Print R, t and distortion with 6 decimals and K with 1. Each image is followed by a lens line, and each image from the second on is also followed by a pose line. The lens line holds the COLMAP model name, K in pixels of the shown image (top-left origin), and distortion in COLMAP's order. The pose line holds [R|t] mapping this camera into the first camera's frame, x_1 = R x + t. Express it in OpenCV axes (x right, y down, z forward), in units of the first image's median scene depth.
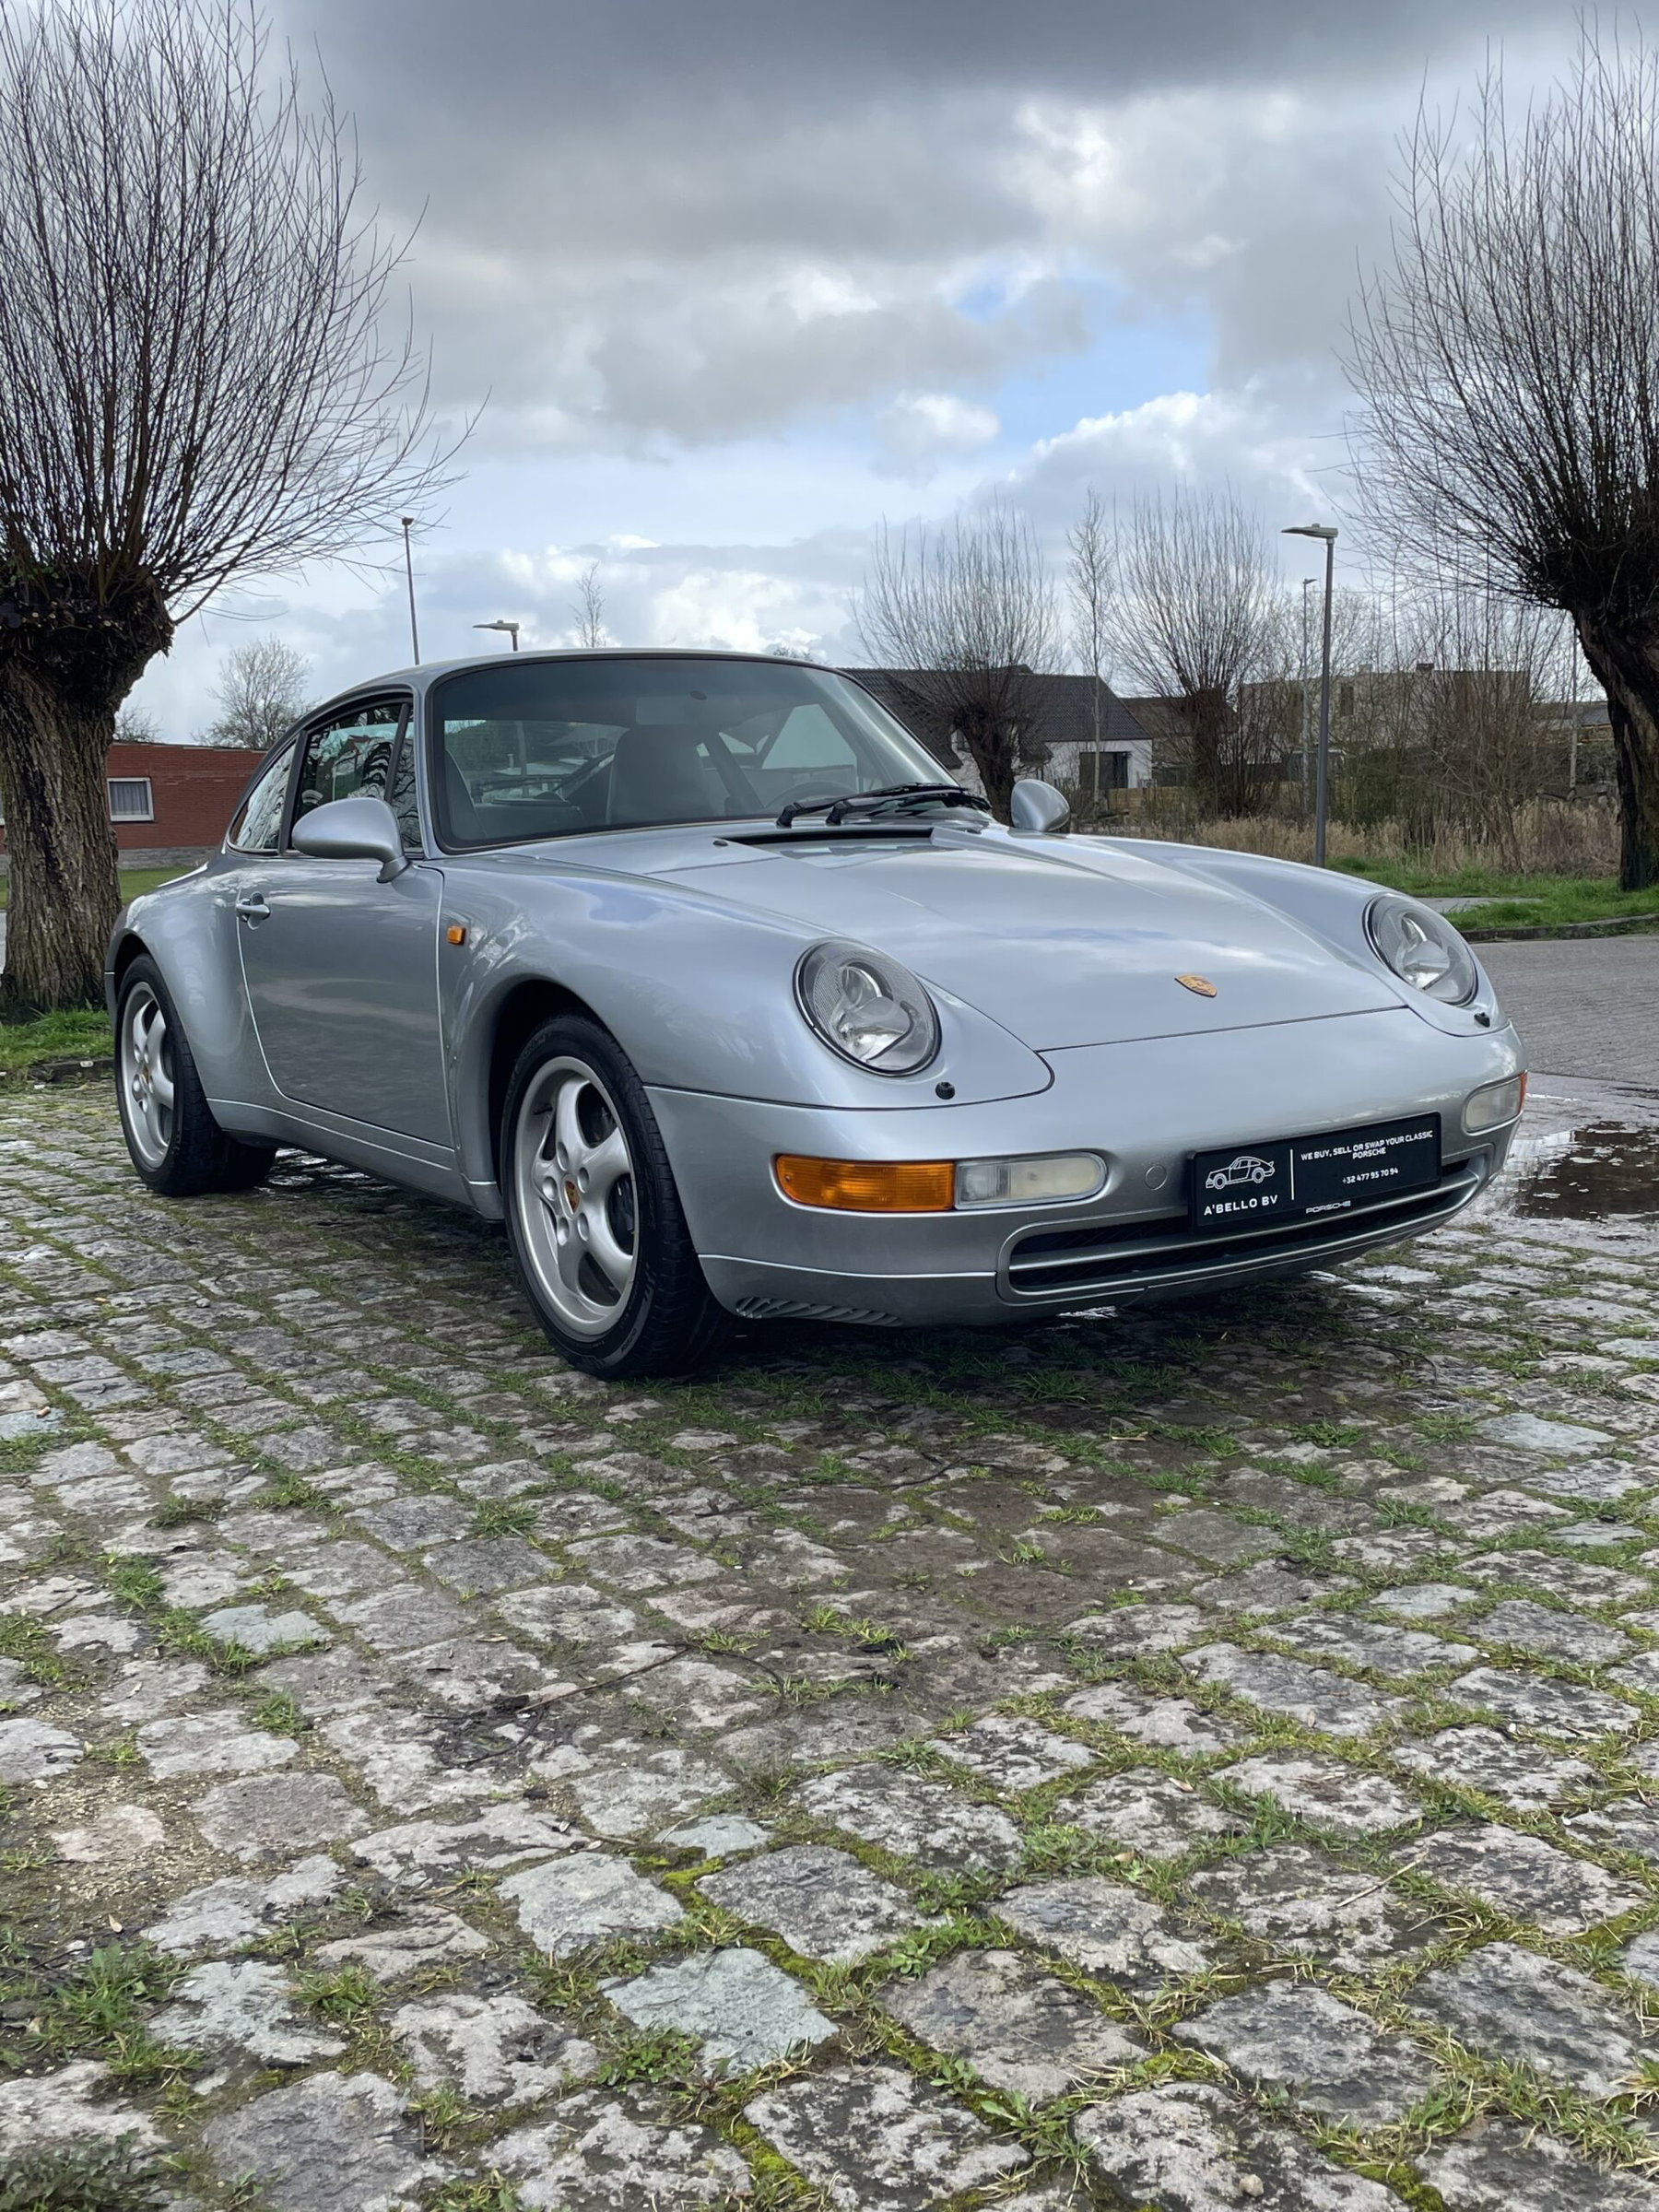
lens RADIAL K [[2133.7, 0, 823.5], [0, 2133.7, 1113.4], [0, 0, 1]] dist [0.110515, -0.012105]
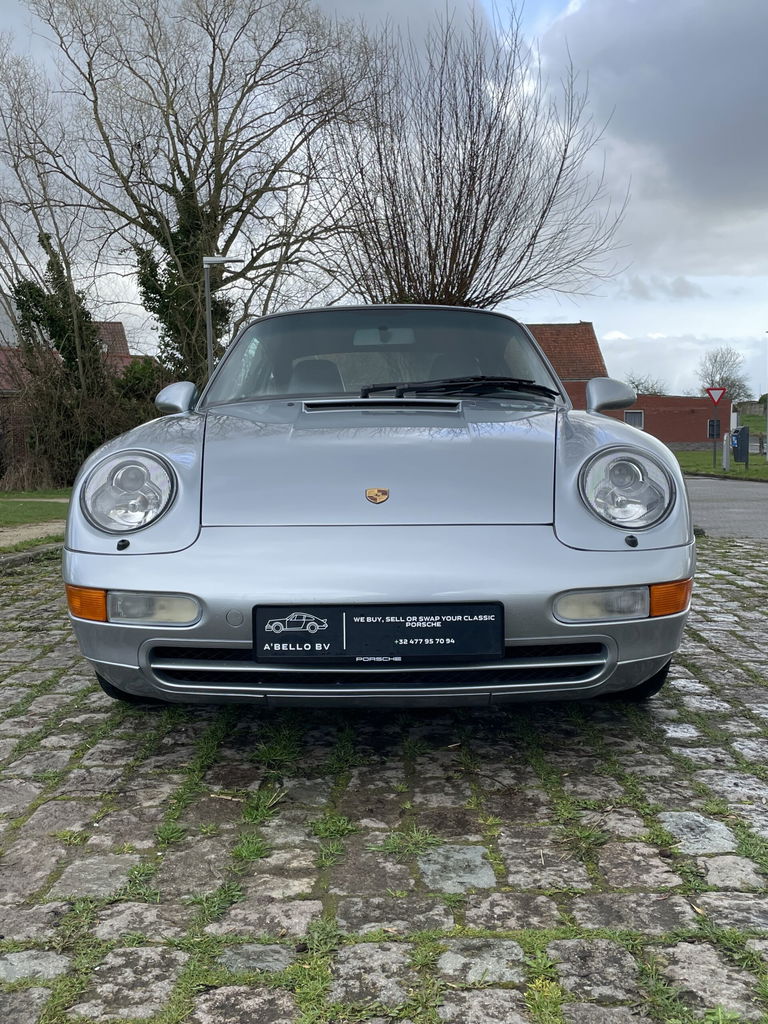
lens RADIAL K [[987.8, 0, 381.2], [0, 987.8, 515.4], [0, 0, 1]] dist [0.110515, -0.012105]
pose [[0.831717, 0.075564, -0.550033, 0.588628], [-0.104078, 0.994352, -0.020774, -0.035272], [0.545357, 0.074525, 0.834885, 0.474706]]
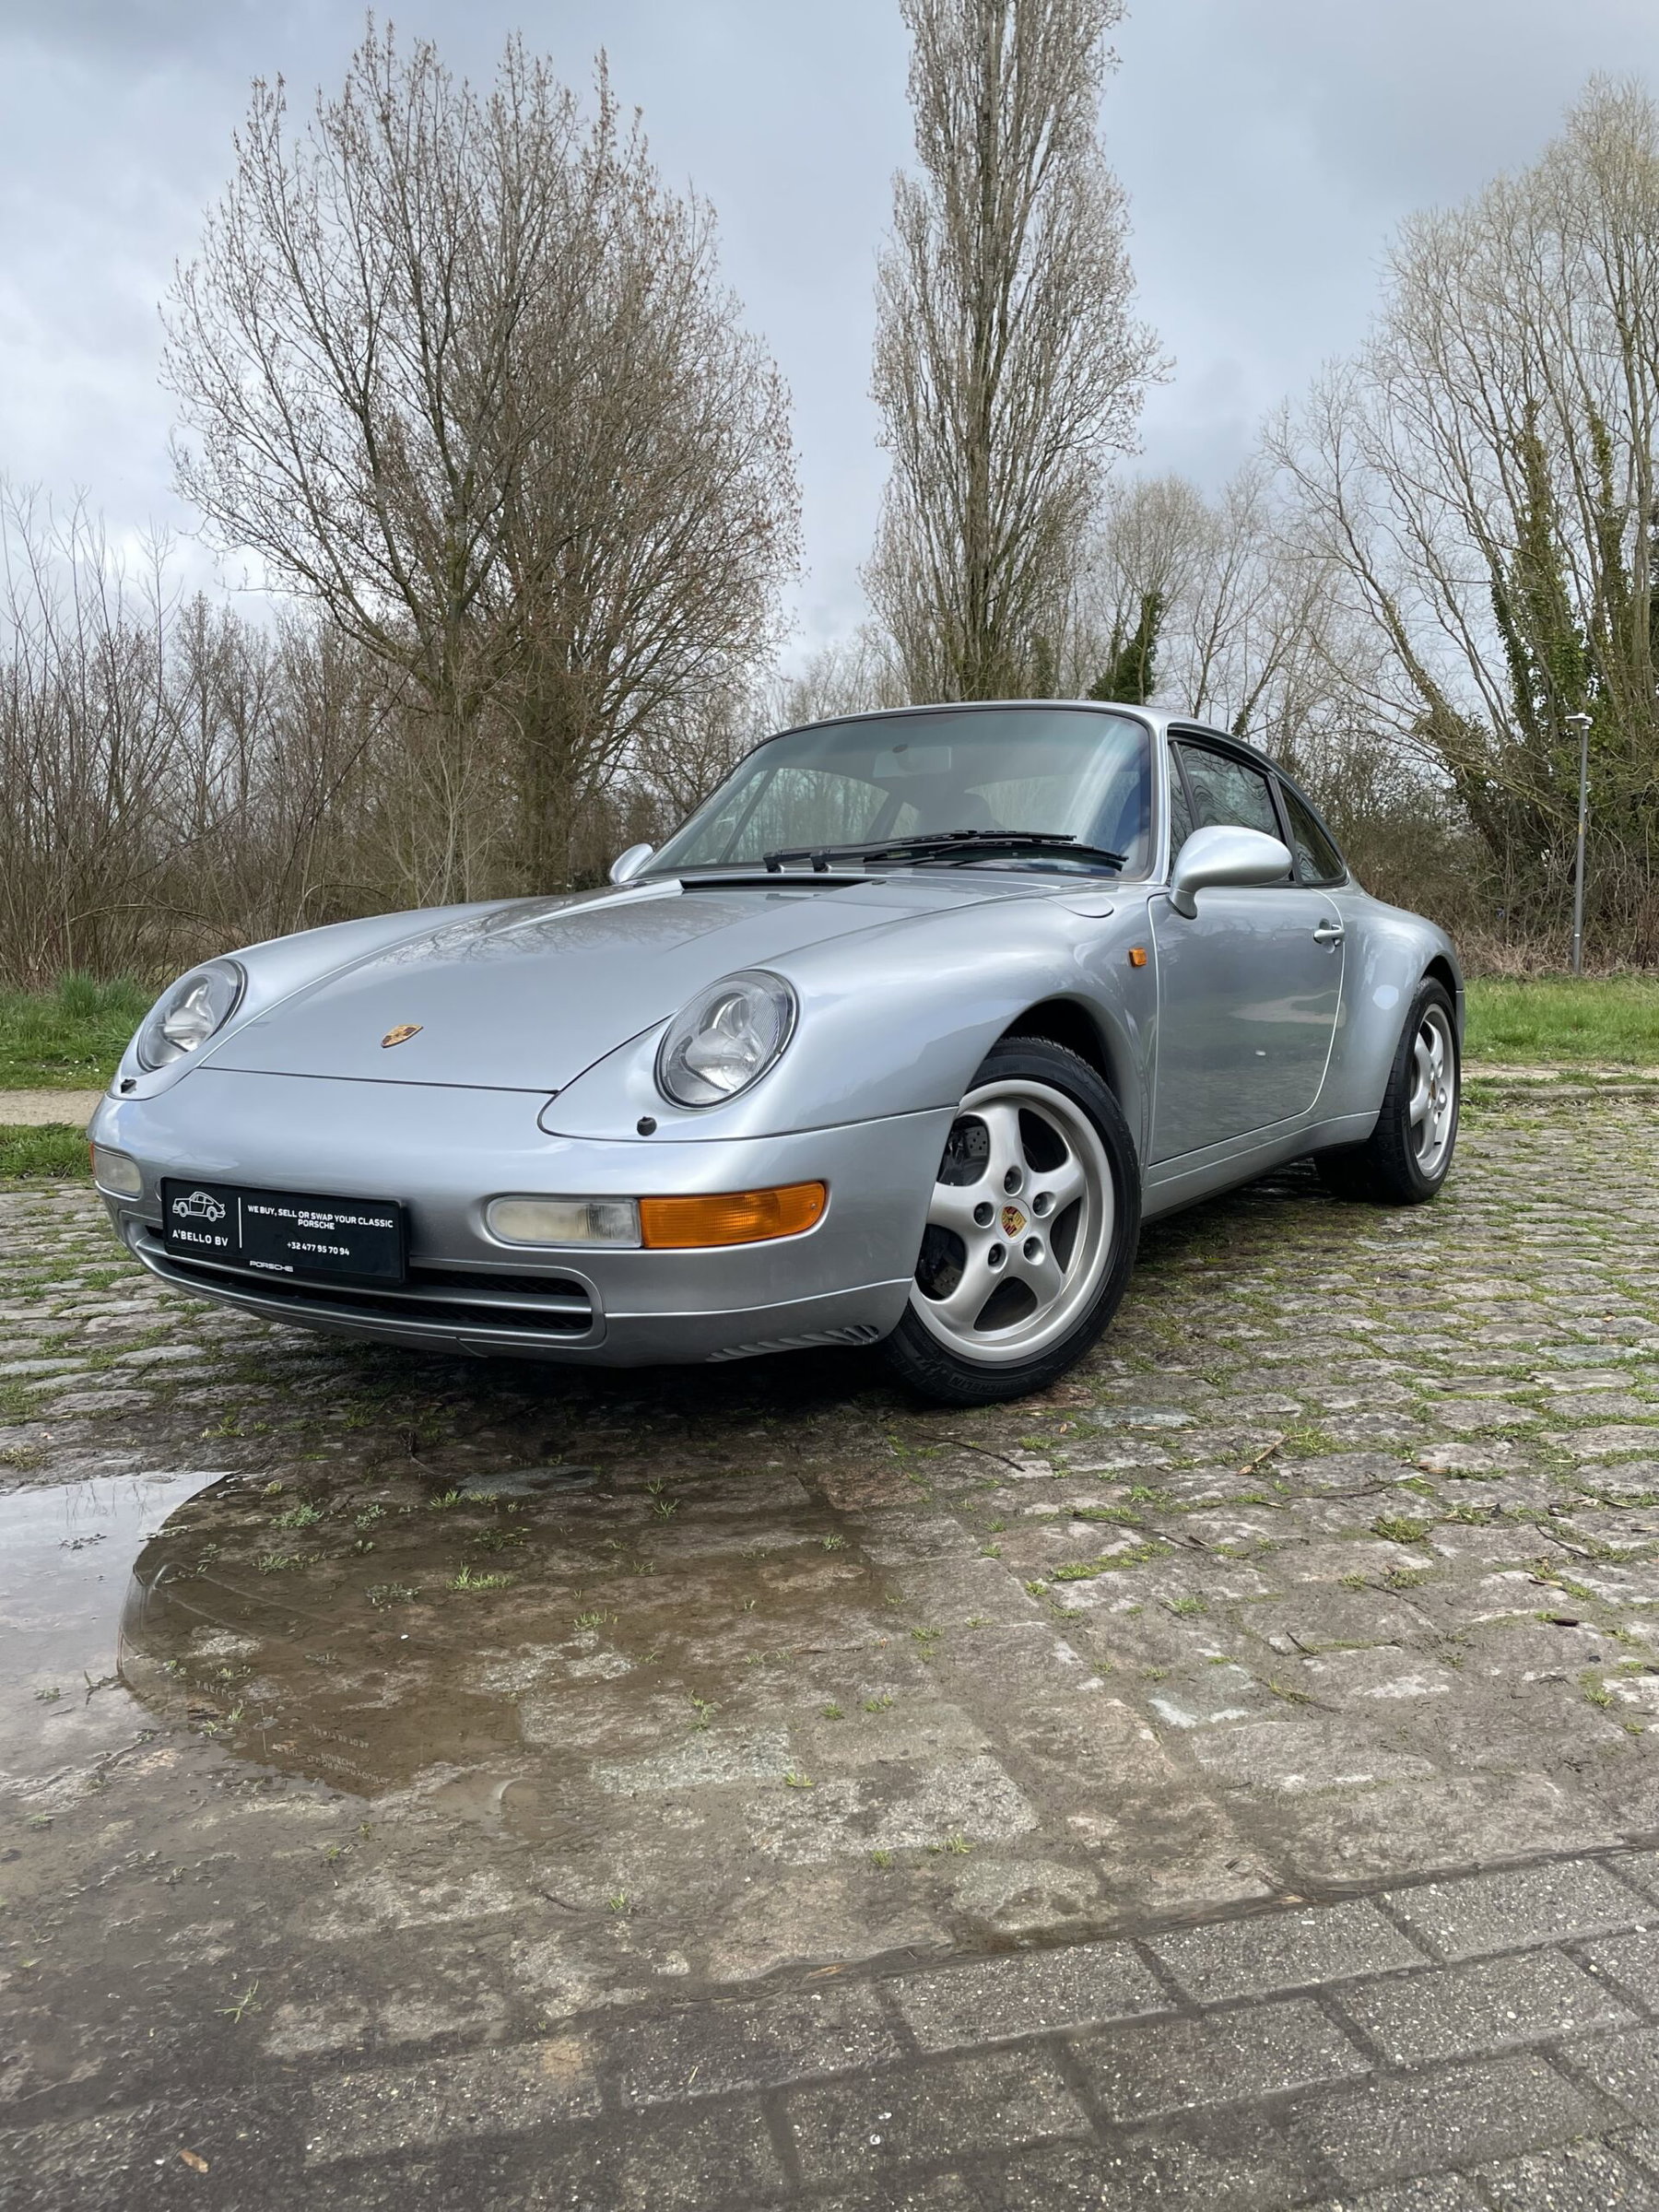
lens RADIAL K [[1781.6, 0, 841.8], [0, 1781.6, 1099.0], [0, 0, 1]] dist [0.010398, -0.000144]
pose [[0.413931, 0.135746, -0.900130, 1.086891], [-0.138421, 0.986706, 0.085149, -0.139817], [0.899722, 0.089351, 0.427219, 0.896106]]
